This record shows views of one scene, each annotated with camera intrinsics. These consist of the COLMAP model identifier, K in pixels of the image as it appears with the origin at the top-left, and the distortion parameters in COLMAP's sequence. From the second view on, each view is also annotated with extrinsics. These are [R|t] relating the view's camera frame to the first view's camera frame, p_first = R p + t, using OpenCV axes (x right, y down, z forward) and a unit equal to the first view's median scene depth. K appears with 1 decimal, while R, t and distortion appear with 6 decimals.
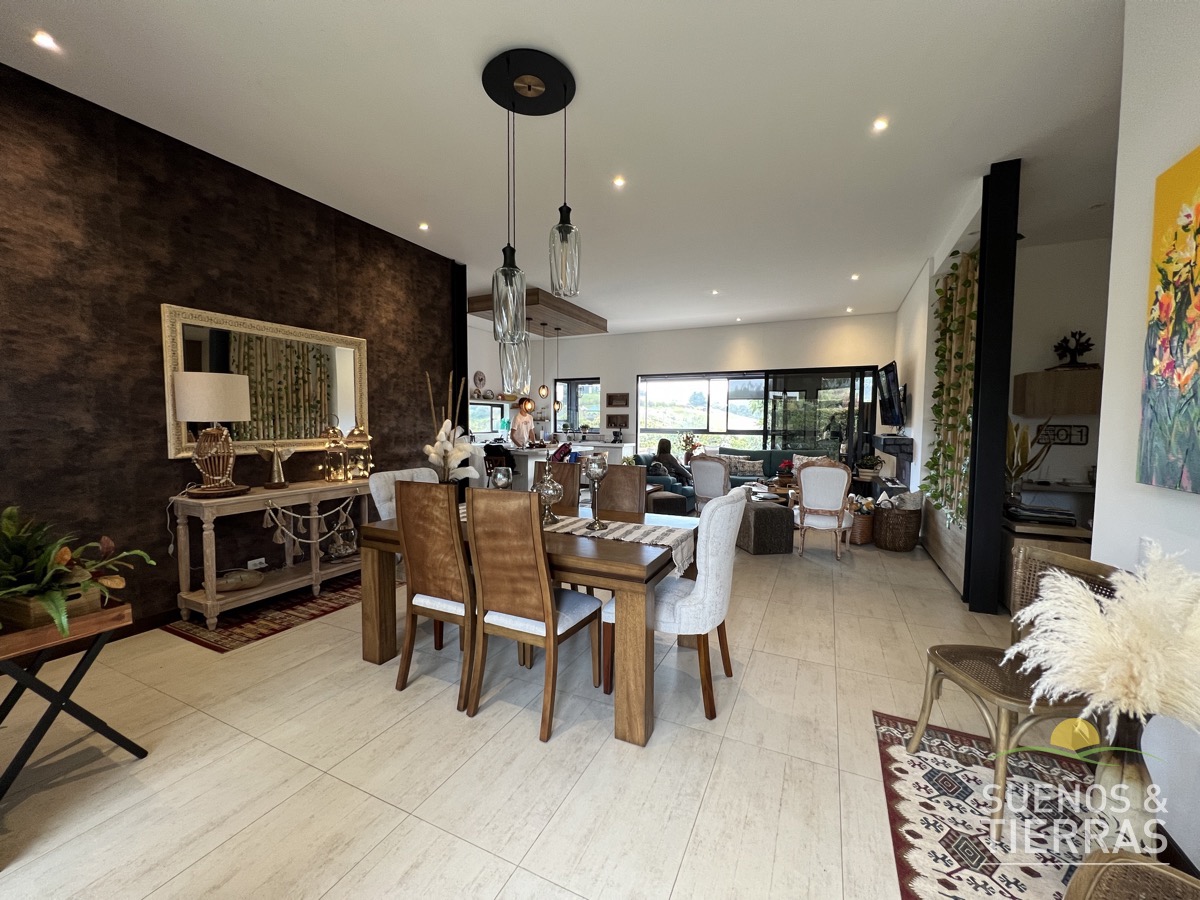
lens RADIAL K [[477.5, 0, 598.3], [0, 477.5, 449.1], [0, 0, 1]] dist [0.000928, 0.000075]
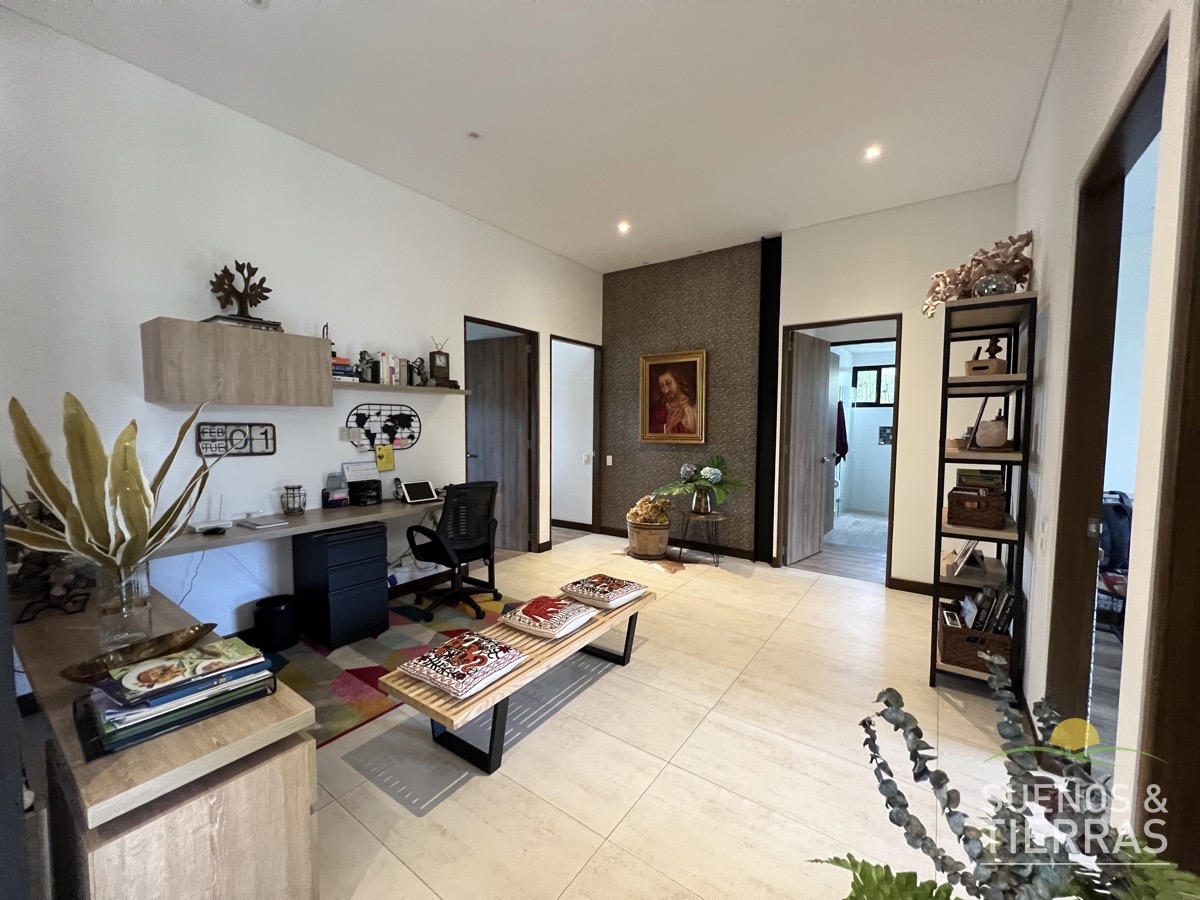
lens RADIAL K [[481.4, 0, 597.8], [0, 481.4, 448.2], [0, 0, 1]] dist [-0.000033, -0.000023]
pose [[0.175025, -0.059616, 0.982757, 0.478983], [0.053801, 0.997253, 0.050914, -0.026538], [-0.983093, 0.043962, 0.177752, 0.474134]]
